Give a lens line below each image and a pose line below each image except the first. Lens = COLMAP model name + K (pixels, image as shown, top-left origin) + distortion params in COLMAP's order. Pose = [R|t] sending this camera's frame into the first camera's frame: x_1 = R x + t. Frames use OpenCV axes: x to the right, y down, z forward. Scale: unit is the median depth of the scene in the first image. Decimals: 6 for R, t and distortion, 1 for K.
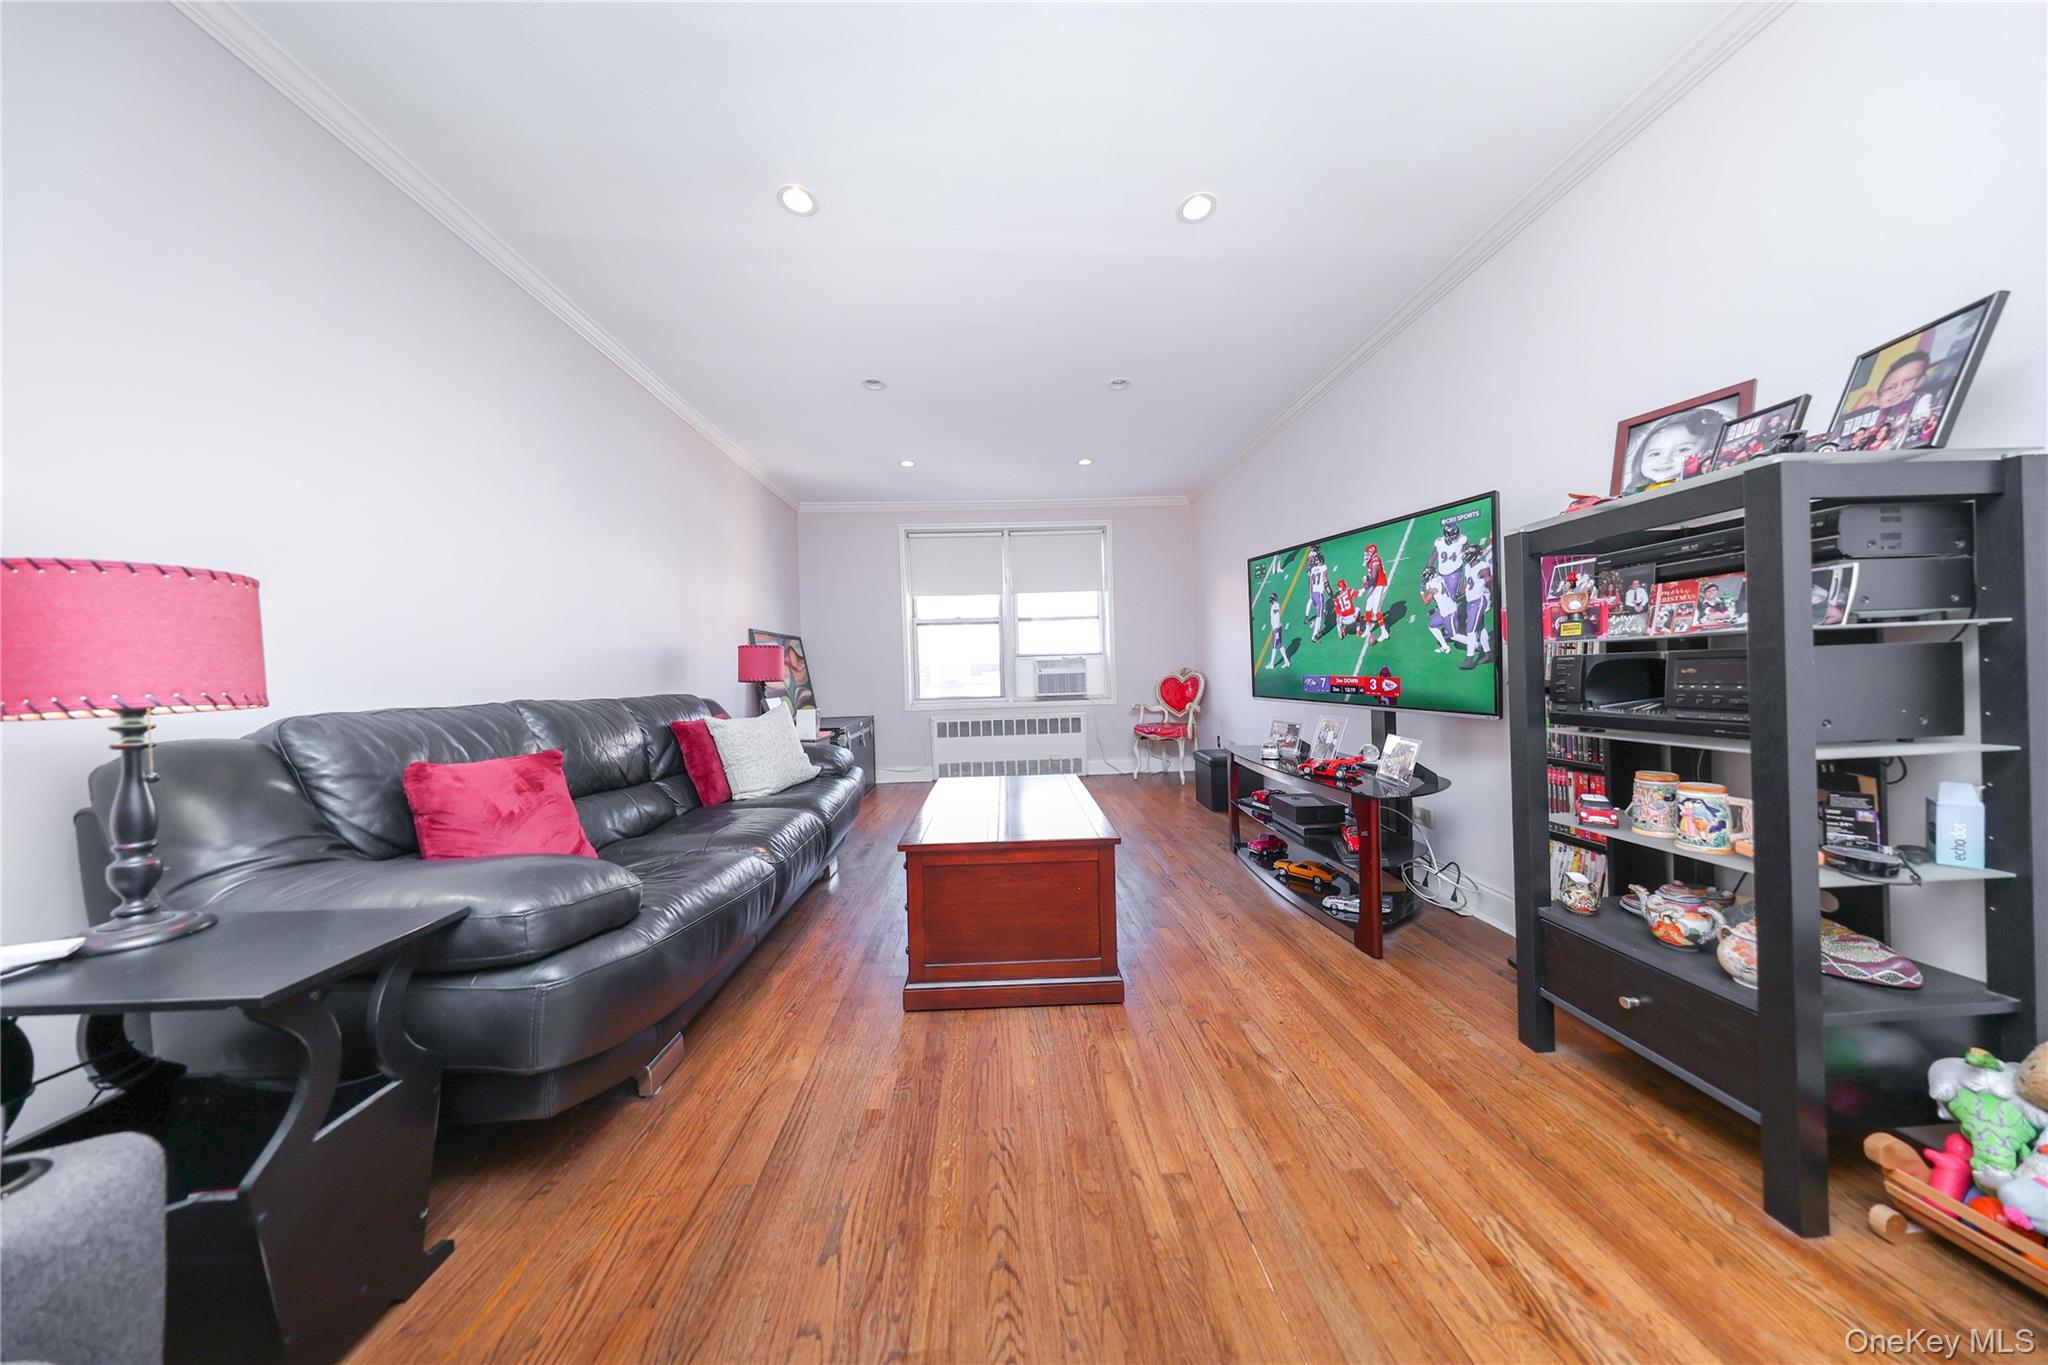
lens RADIAL K [[594.8, 0, 1020.2], [0, 594.8, 678.7], [0, 0, 1]] dist [-0.000594, -0.000370]
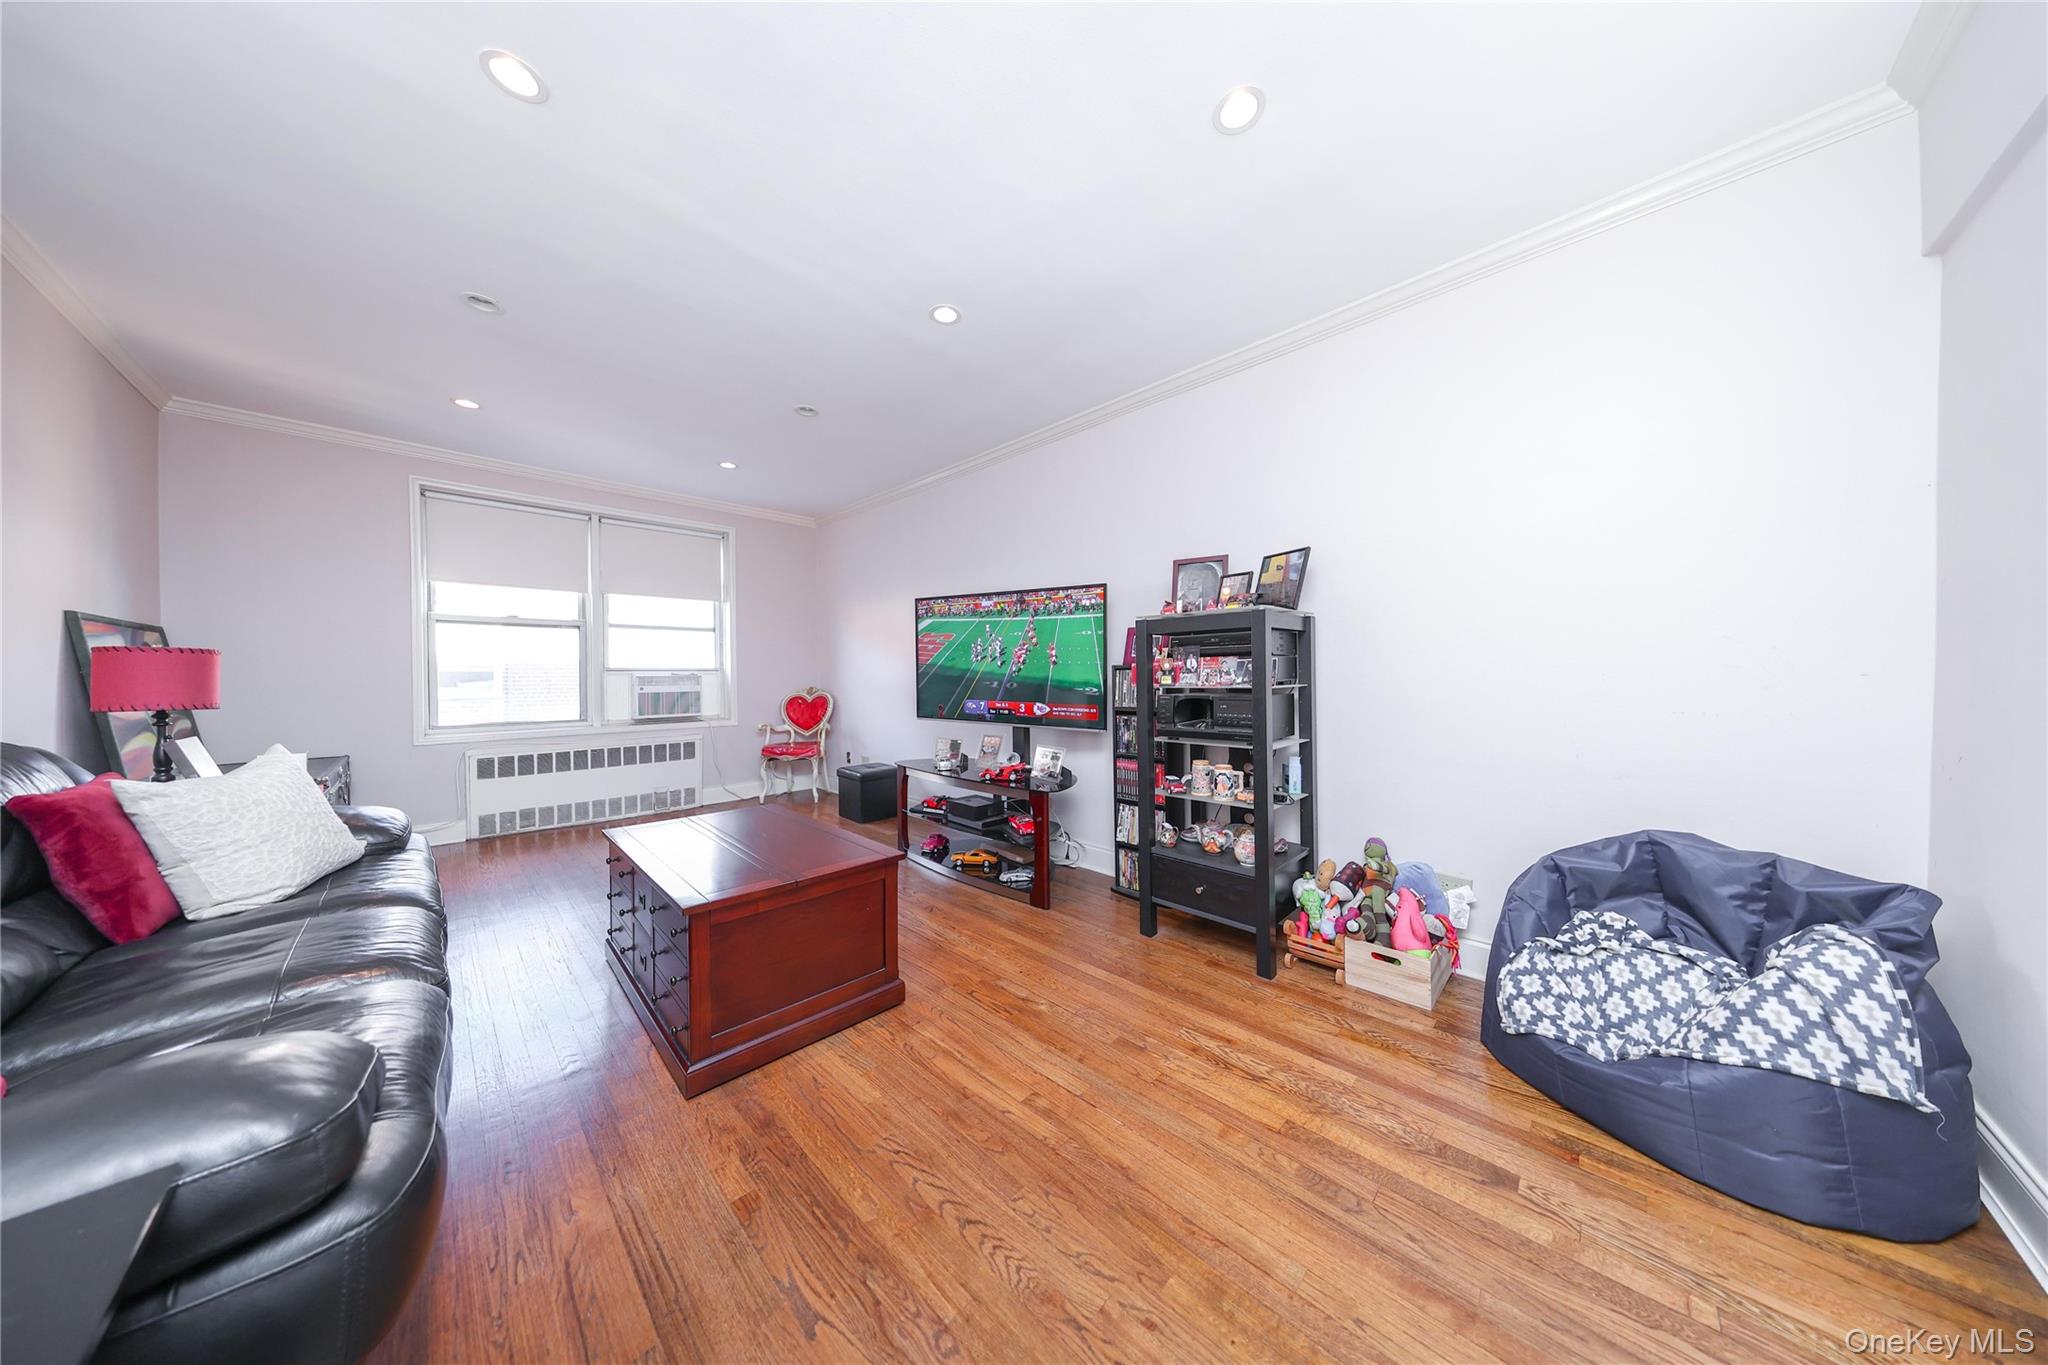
lens RADIAL K [[594.8, 0, 1021.2], [0, 594.8, 679.3], [0, 0, 1]] dist [-0.000594, -0.000370]
pose [[0.733095, 0.018438, 0.679876, -0.441996], [-0.006864, 0.999782, -0.019712, -0.039795], [-0.680092, 0.009784, 0.733062, 0.028593]]
